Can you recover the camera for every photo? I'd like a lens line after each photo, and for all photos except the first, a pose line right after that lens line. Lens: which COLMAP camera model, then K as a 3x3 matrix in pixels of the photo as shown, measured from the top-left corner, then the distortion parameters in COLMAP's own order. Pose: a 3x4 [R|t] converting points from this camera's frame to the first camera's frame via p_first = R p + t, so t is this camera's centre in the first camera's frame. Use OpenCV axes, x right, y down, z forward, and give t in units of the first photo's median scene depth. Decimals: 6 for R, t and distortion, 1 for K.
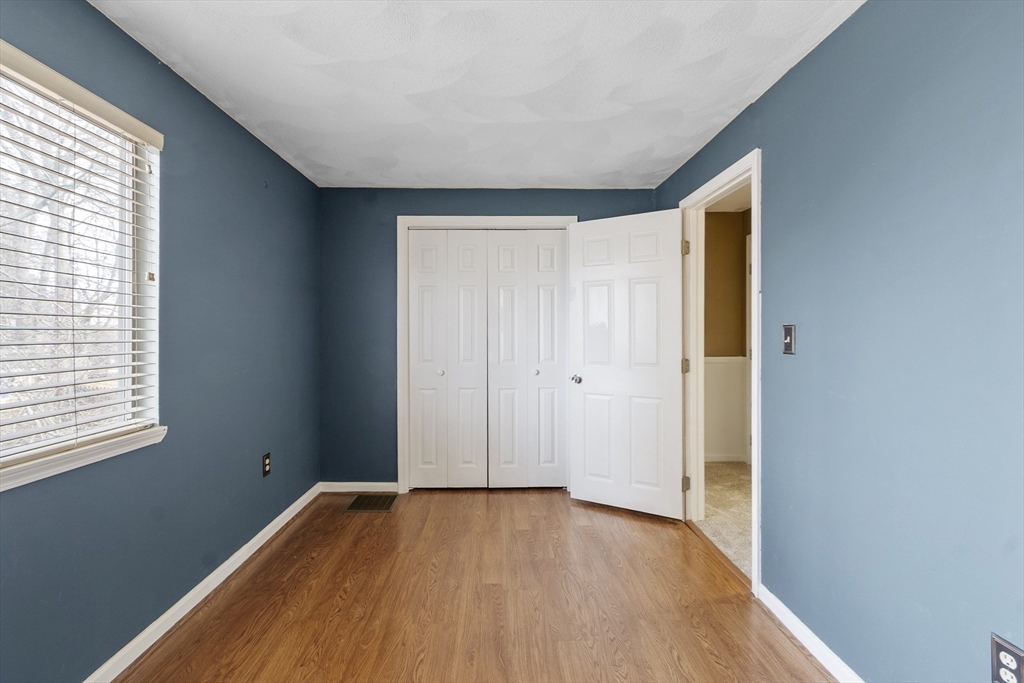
lens RADIAL K [[448.6, 0, 506.5], [0, 448.6, 337.0], [0, 0, 1]] dist [-0.001205, -0.000421]
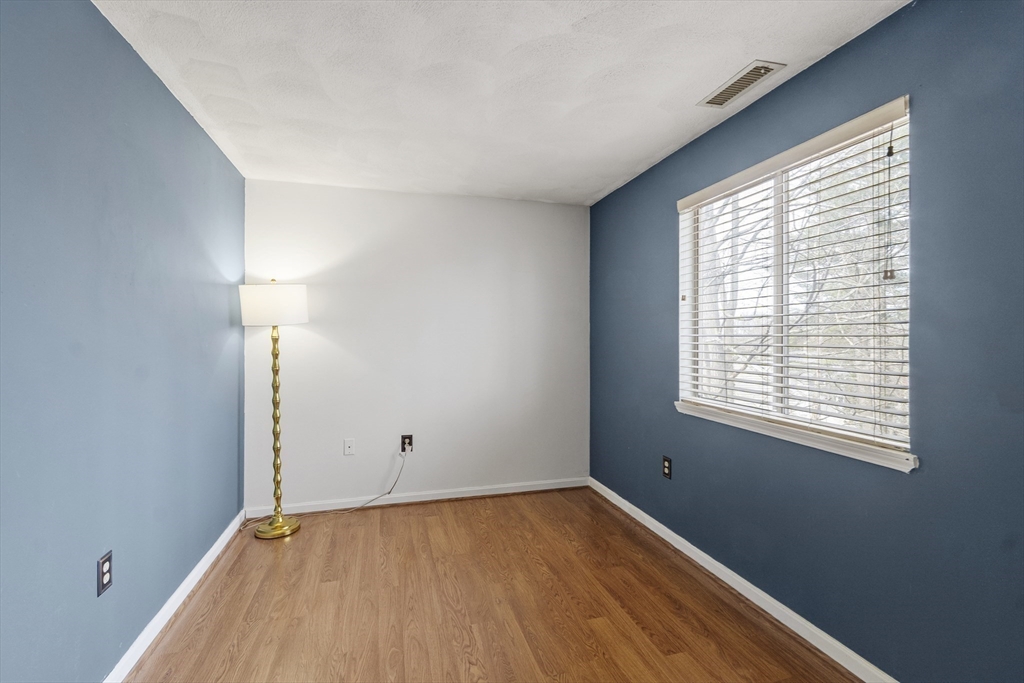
lens RADIAL K [[448.6, 0, 506.5], [0, 448.6, 337.0], [0, 0, 1]] dist [-0.001205, -0.000421]
pose [[-0.970189, 0.003447, -0.242324, 0.101190], [0.007938, 0.999814, -0.017556, 0.011091], [0.242218, -0.018956, -0.970037, 2.040220]]
